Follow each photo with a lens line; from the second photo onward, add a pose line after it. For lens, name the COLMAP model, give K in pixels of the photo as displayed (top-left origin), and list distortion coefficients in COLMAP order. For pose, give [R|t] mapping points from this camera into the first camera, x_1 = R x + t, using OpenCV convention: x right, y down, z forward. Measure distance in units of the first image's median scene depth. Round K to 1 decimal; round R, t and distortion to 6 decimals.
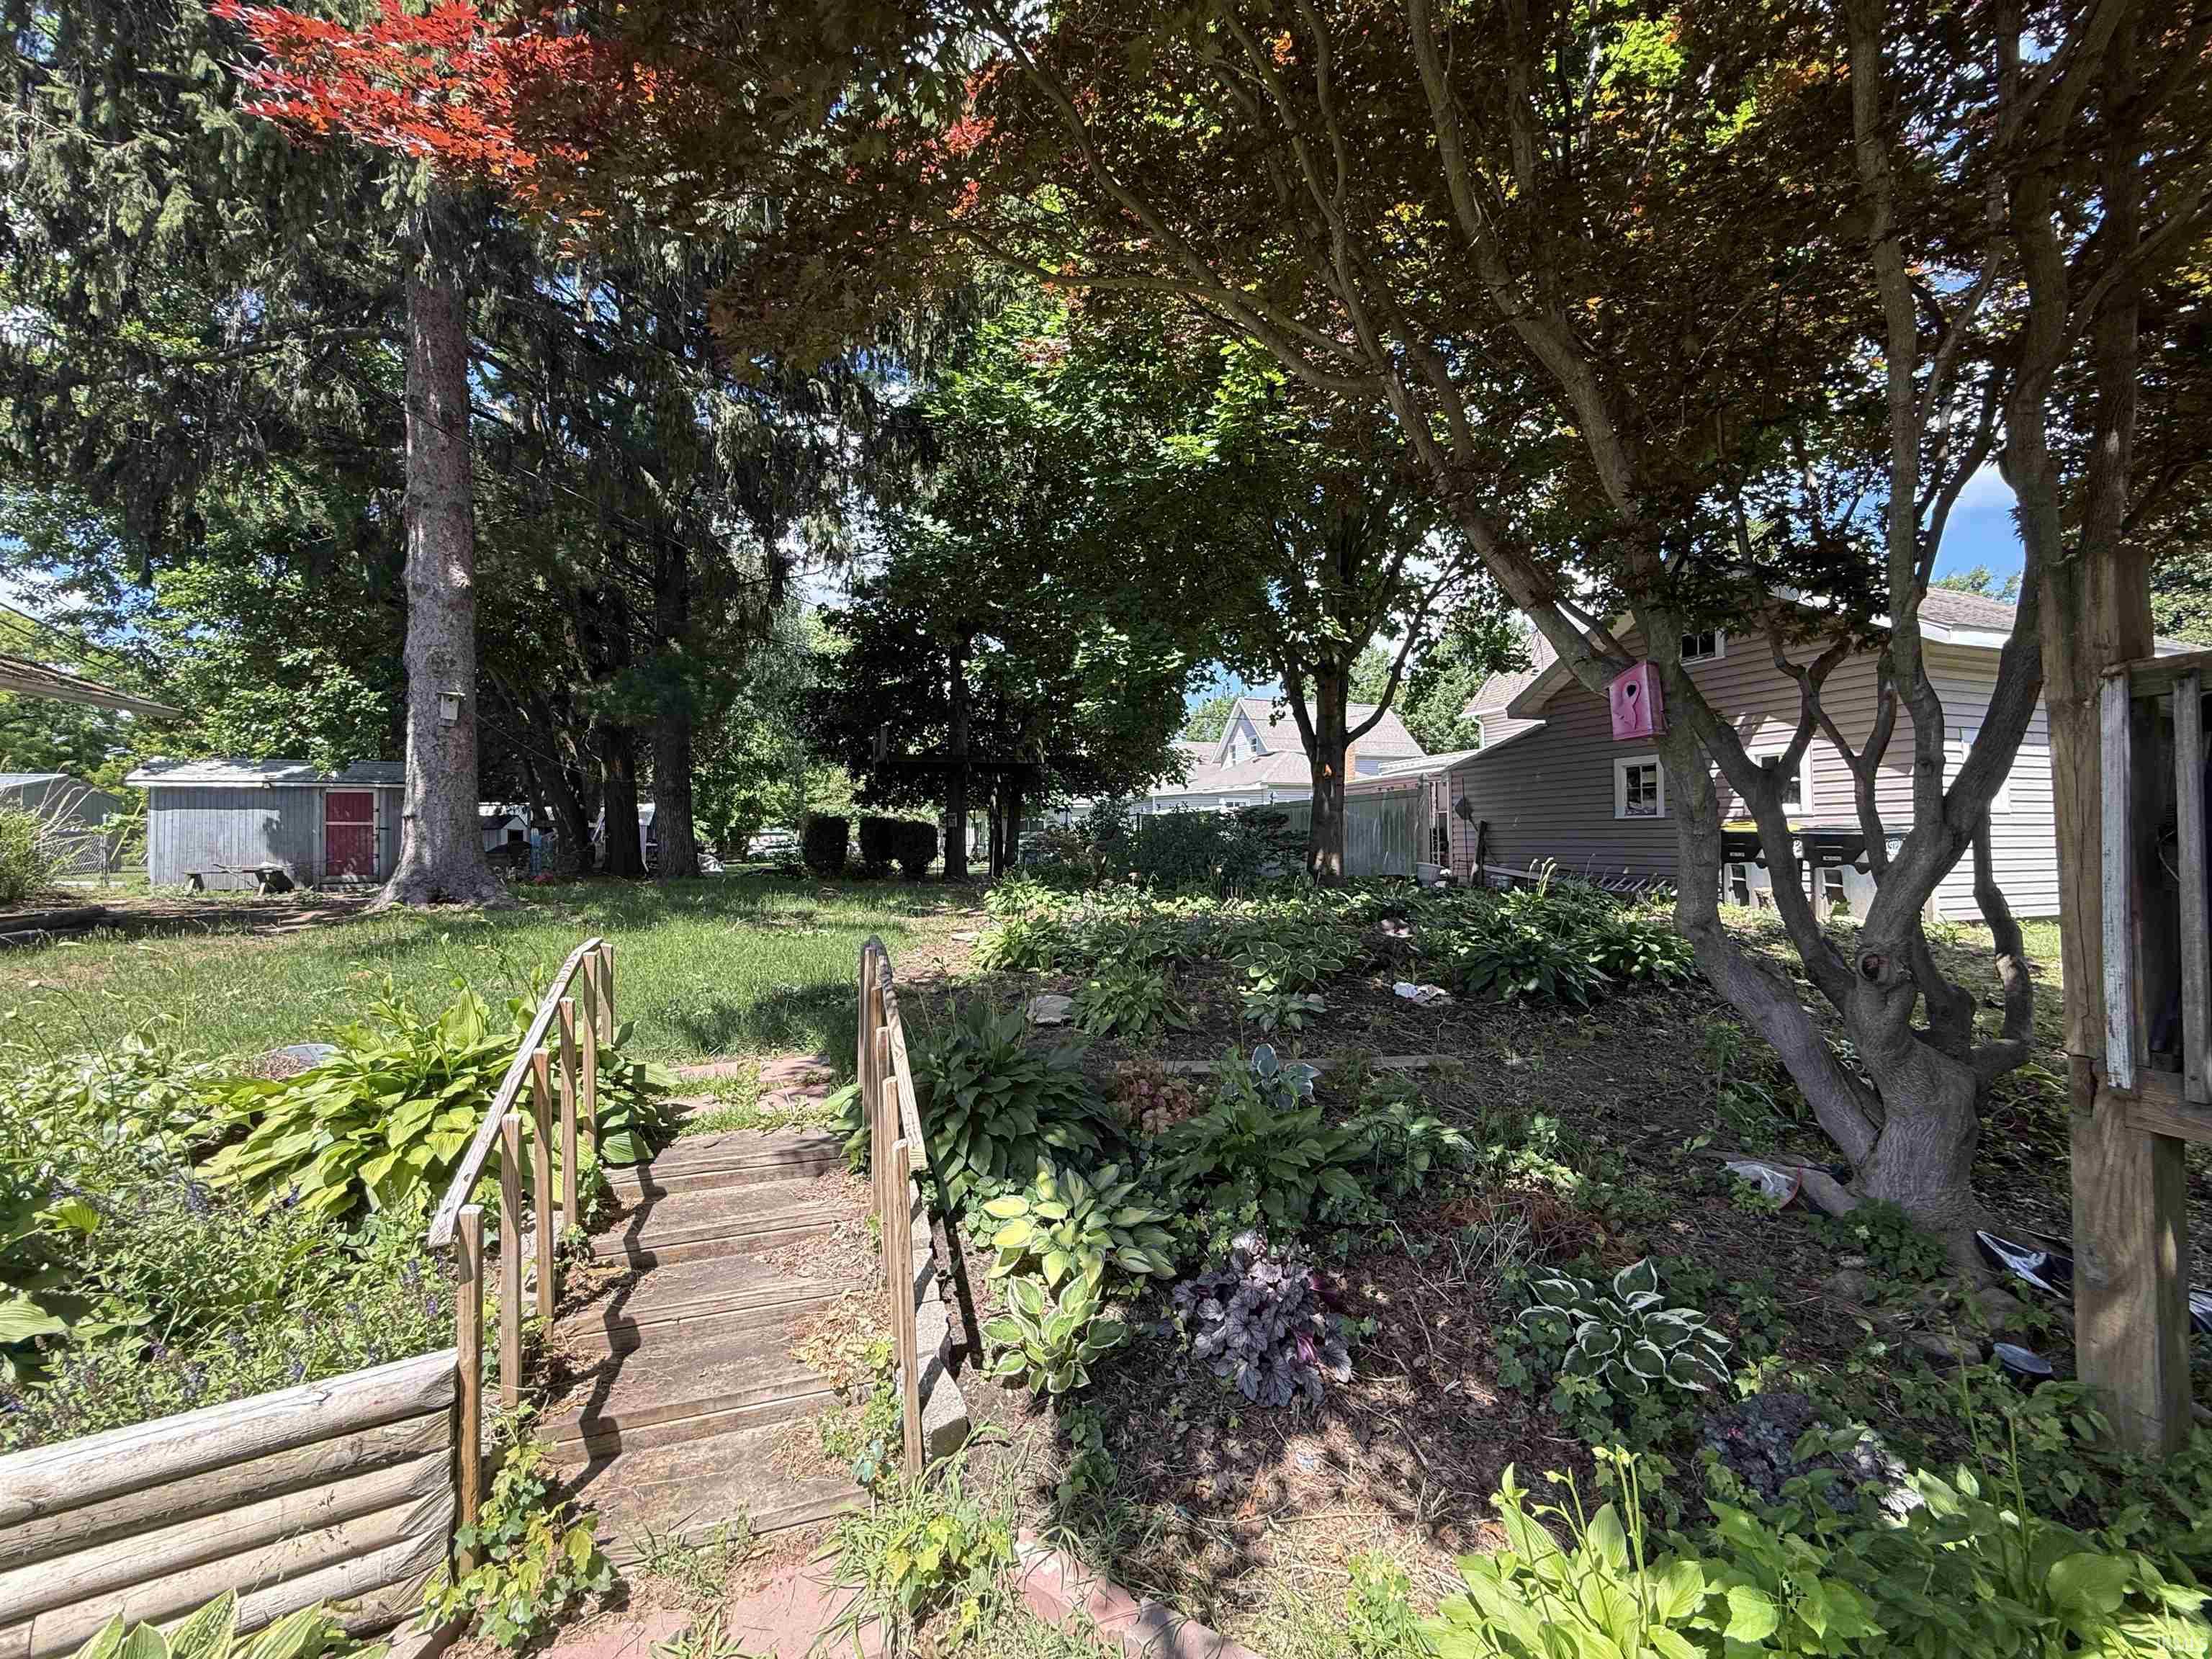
lens RADIAL K [[883.3, 0, 1103.0], [0, 883.3, 827.8], [0, 0, 1]] dist [0.001525, -0.000690]
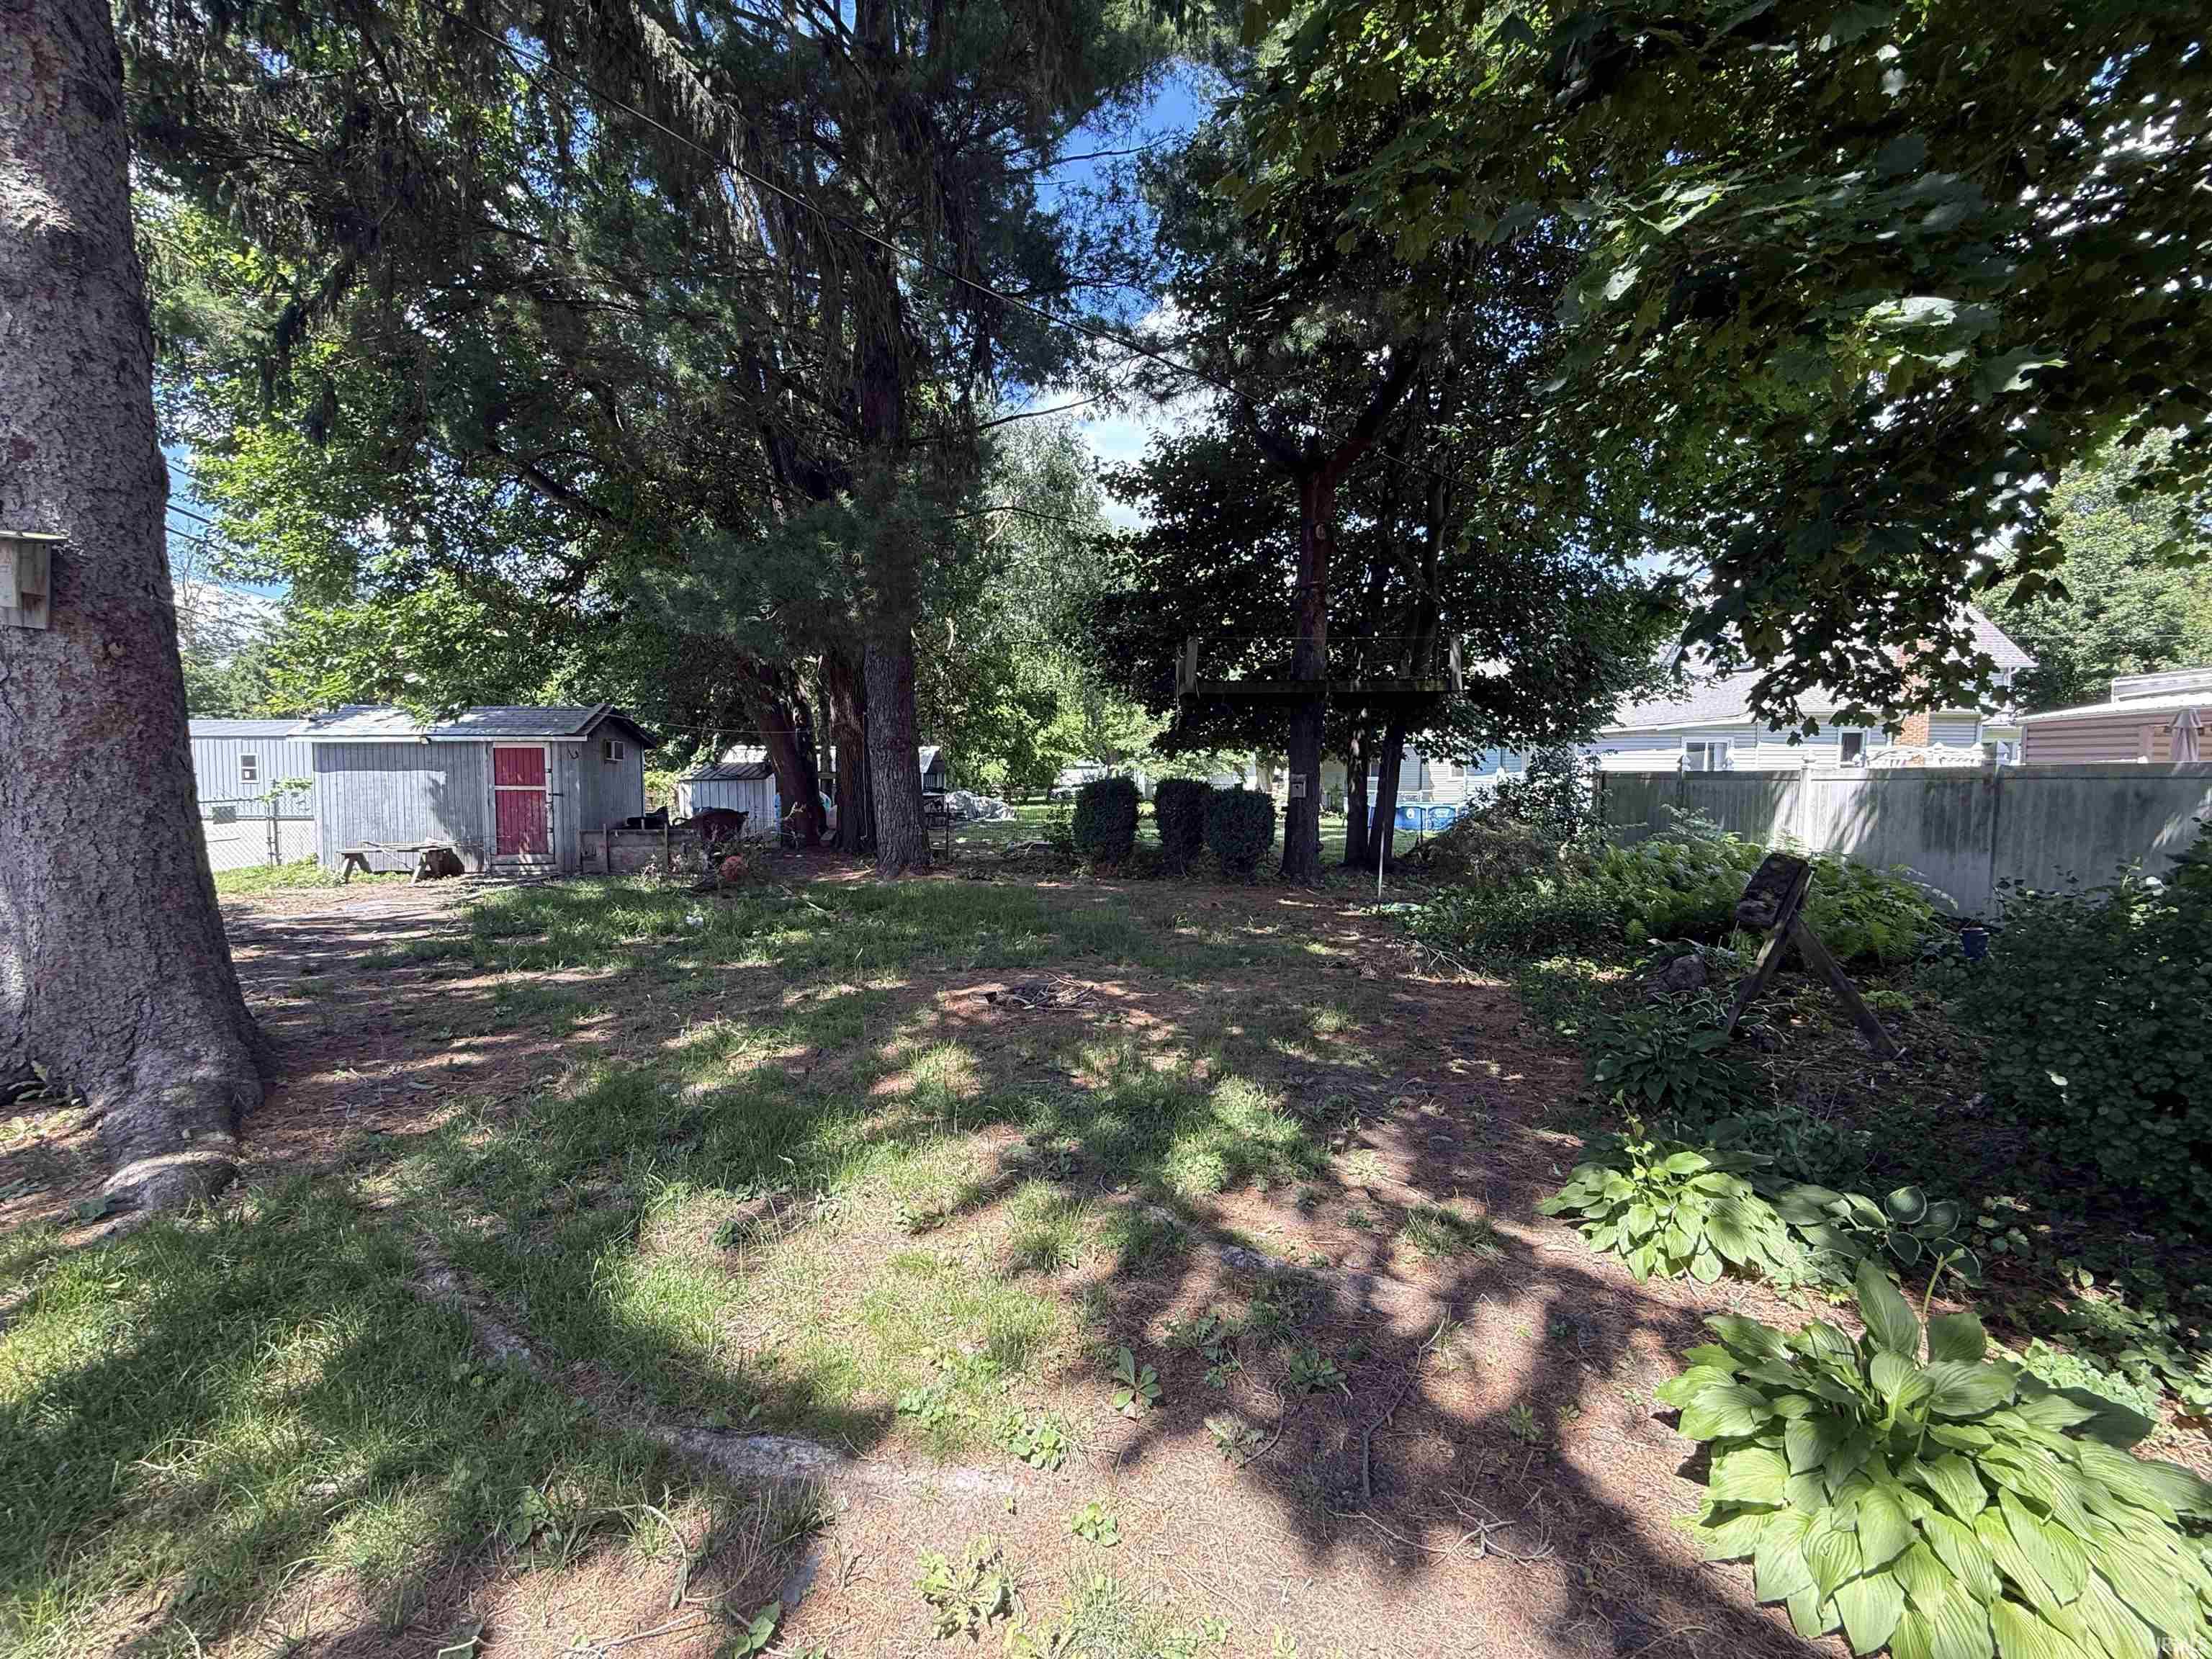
lens RADIAL K [[883.3, 0, 1103.0], [0, 883.3, 827.8], [0, 0, 1]] dist [0.001525, -0.000690]
pose [[0.941766, 0.031810, -0.334762, -1.042503], [-0.004583, 0.996637, 0.081810, -0.332634], [0.336239, -0.075511, 0.938745, 4.111196]]
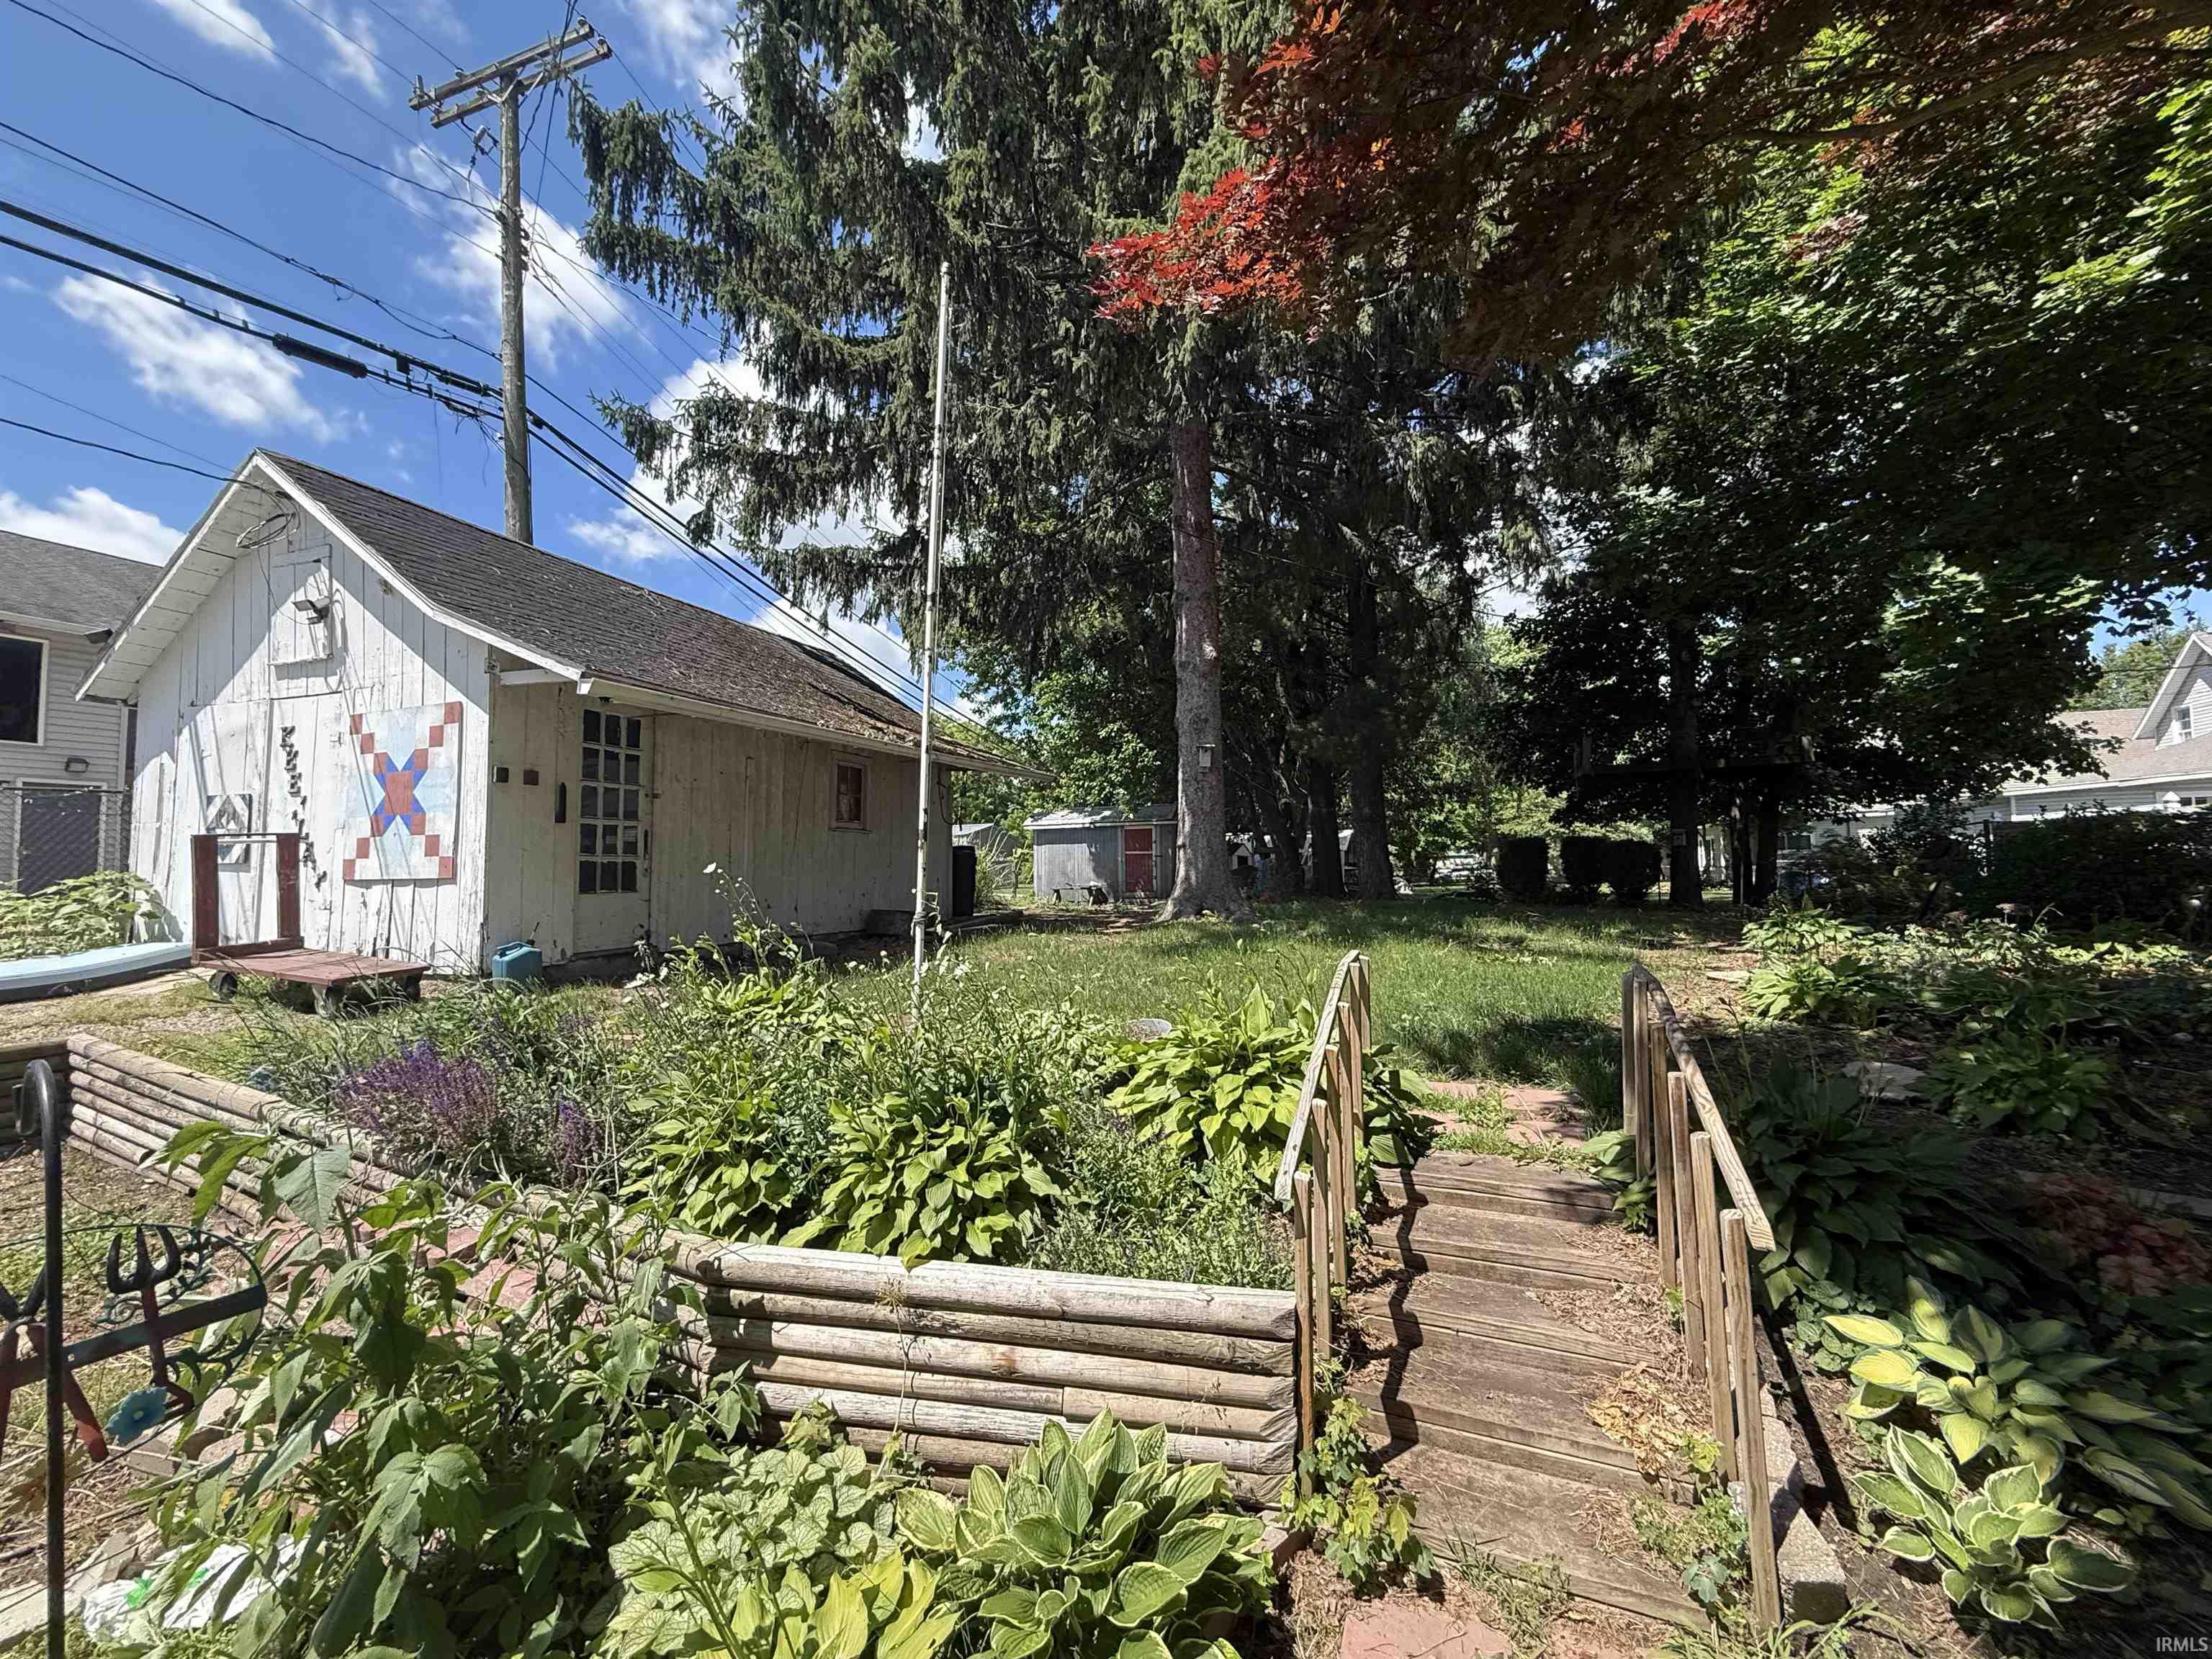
lens RADIAL K [[883.3, 0, 1103.0], [0, 883.3, 827.8], [0, 0, 1]] dist [0.001525, -0.000690]
pose [[0.737828, -0.034888, -0.674086, -0.062142], [0.017375, 0.999314, -0.032703, 0.002609], [0.674765, 0.012417, 0.737928, -0.027948]]
